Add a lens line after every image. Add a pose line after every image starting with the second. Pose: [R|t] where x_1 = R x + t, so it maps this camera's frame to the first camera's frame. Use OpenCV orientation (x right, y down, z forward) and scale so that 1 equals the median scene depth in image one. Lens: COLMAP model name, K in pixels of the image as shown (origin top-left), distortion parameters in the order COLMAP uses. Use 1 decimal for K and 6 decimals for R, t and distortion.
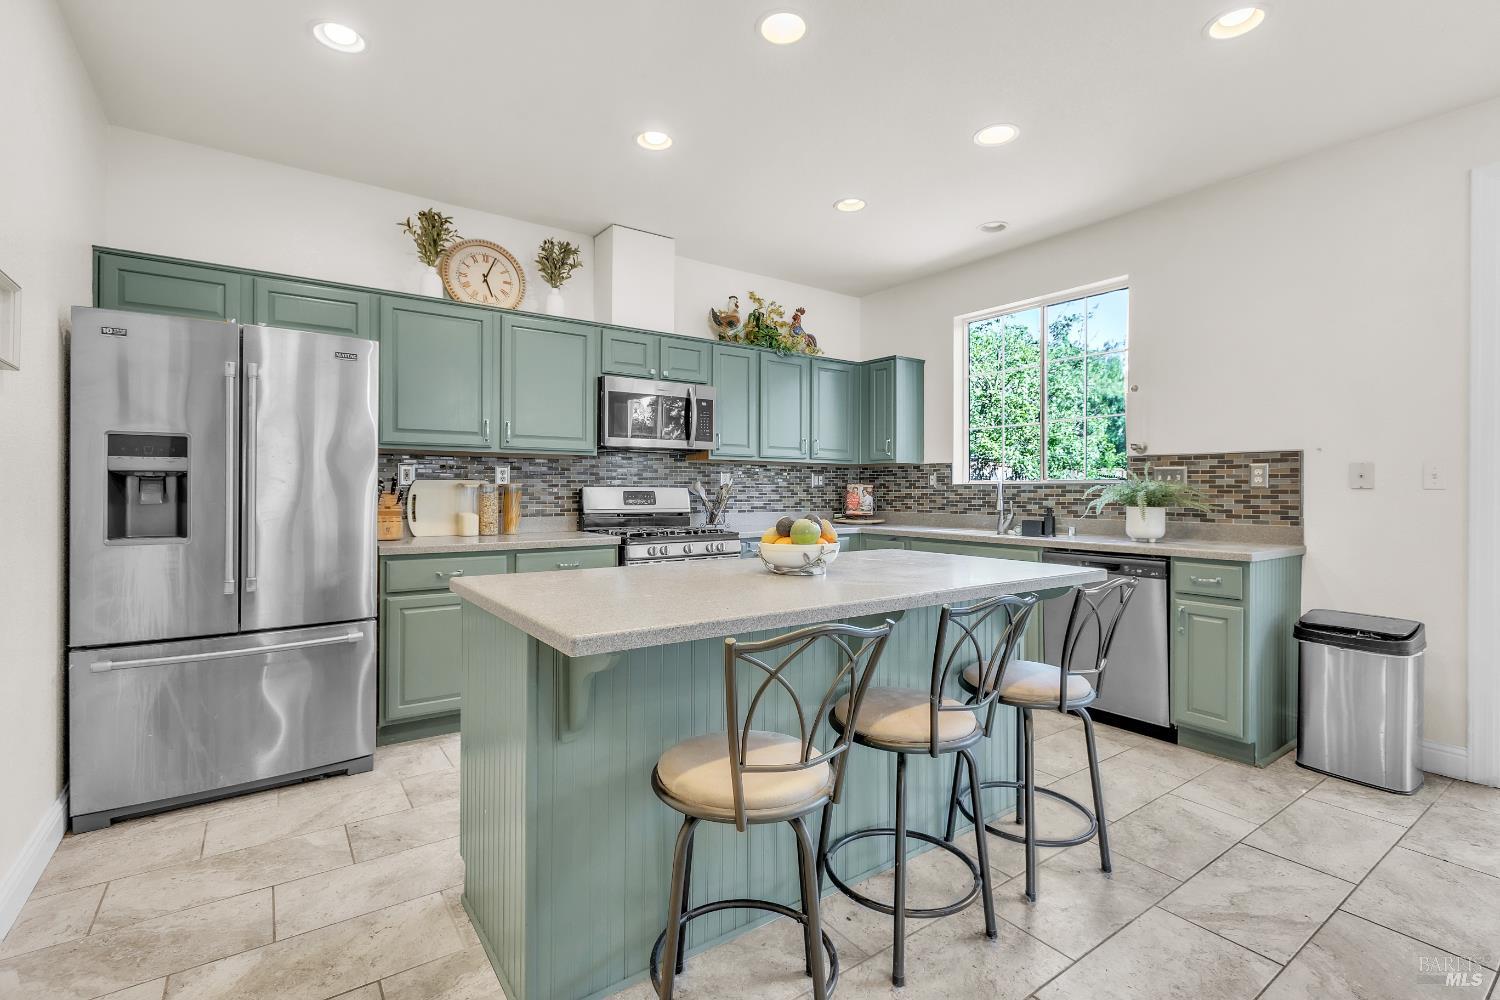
lens RADIAL K [[684.7, 0, 739.2], [0, 684.7, 492.3], [0, 0, 1]] dist [-0.001935, 0.001032]
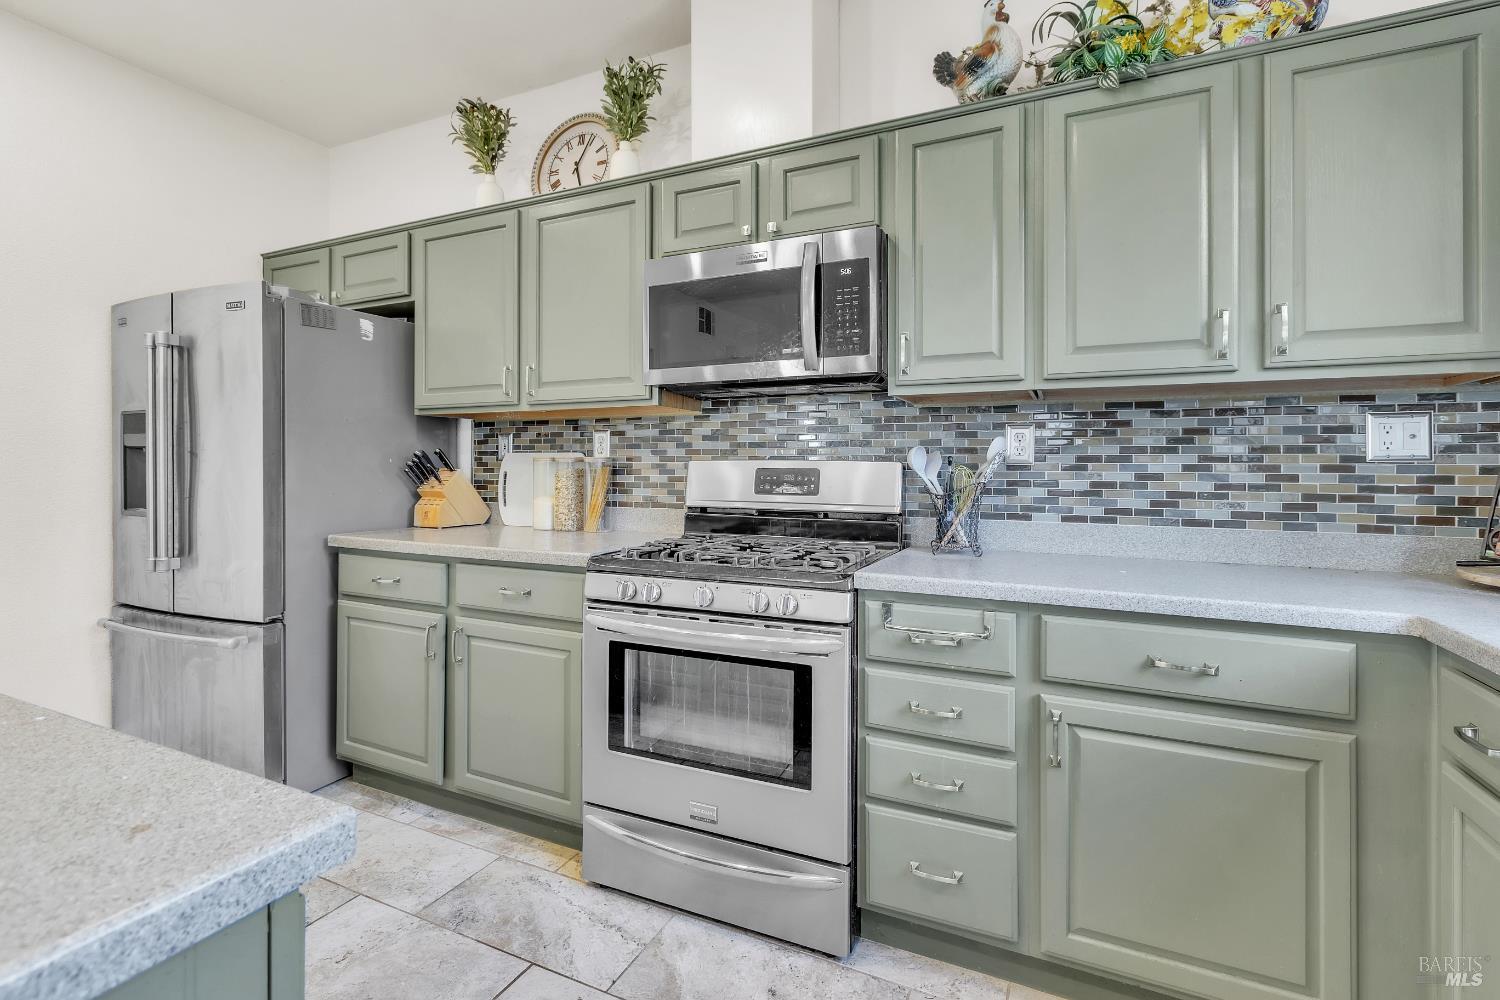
lens RADIAL K [[684.7, 0, 754.6], [0, 684.7, 460.7], [0, 0, 1]] dist [-0.001935, 0.001032]
pose [[0.498555, -0.009767, -0.866803, 0.324319], [-0.006421, 0.999867, -0.014959, 0.000446], [0.866834, 0.013024, 0.498426, 0.791948]]
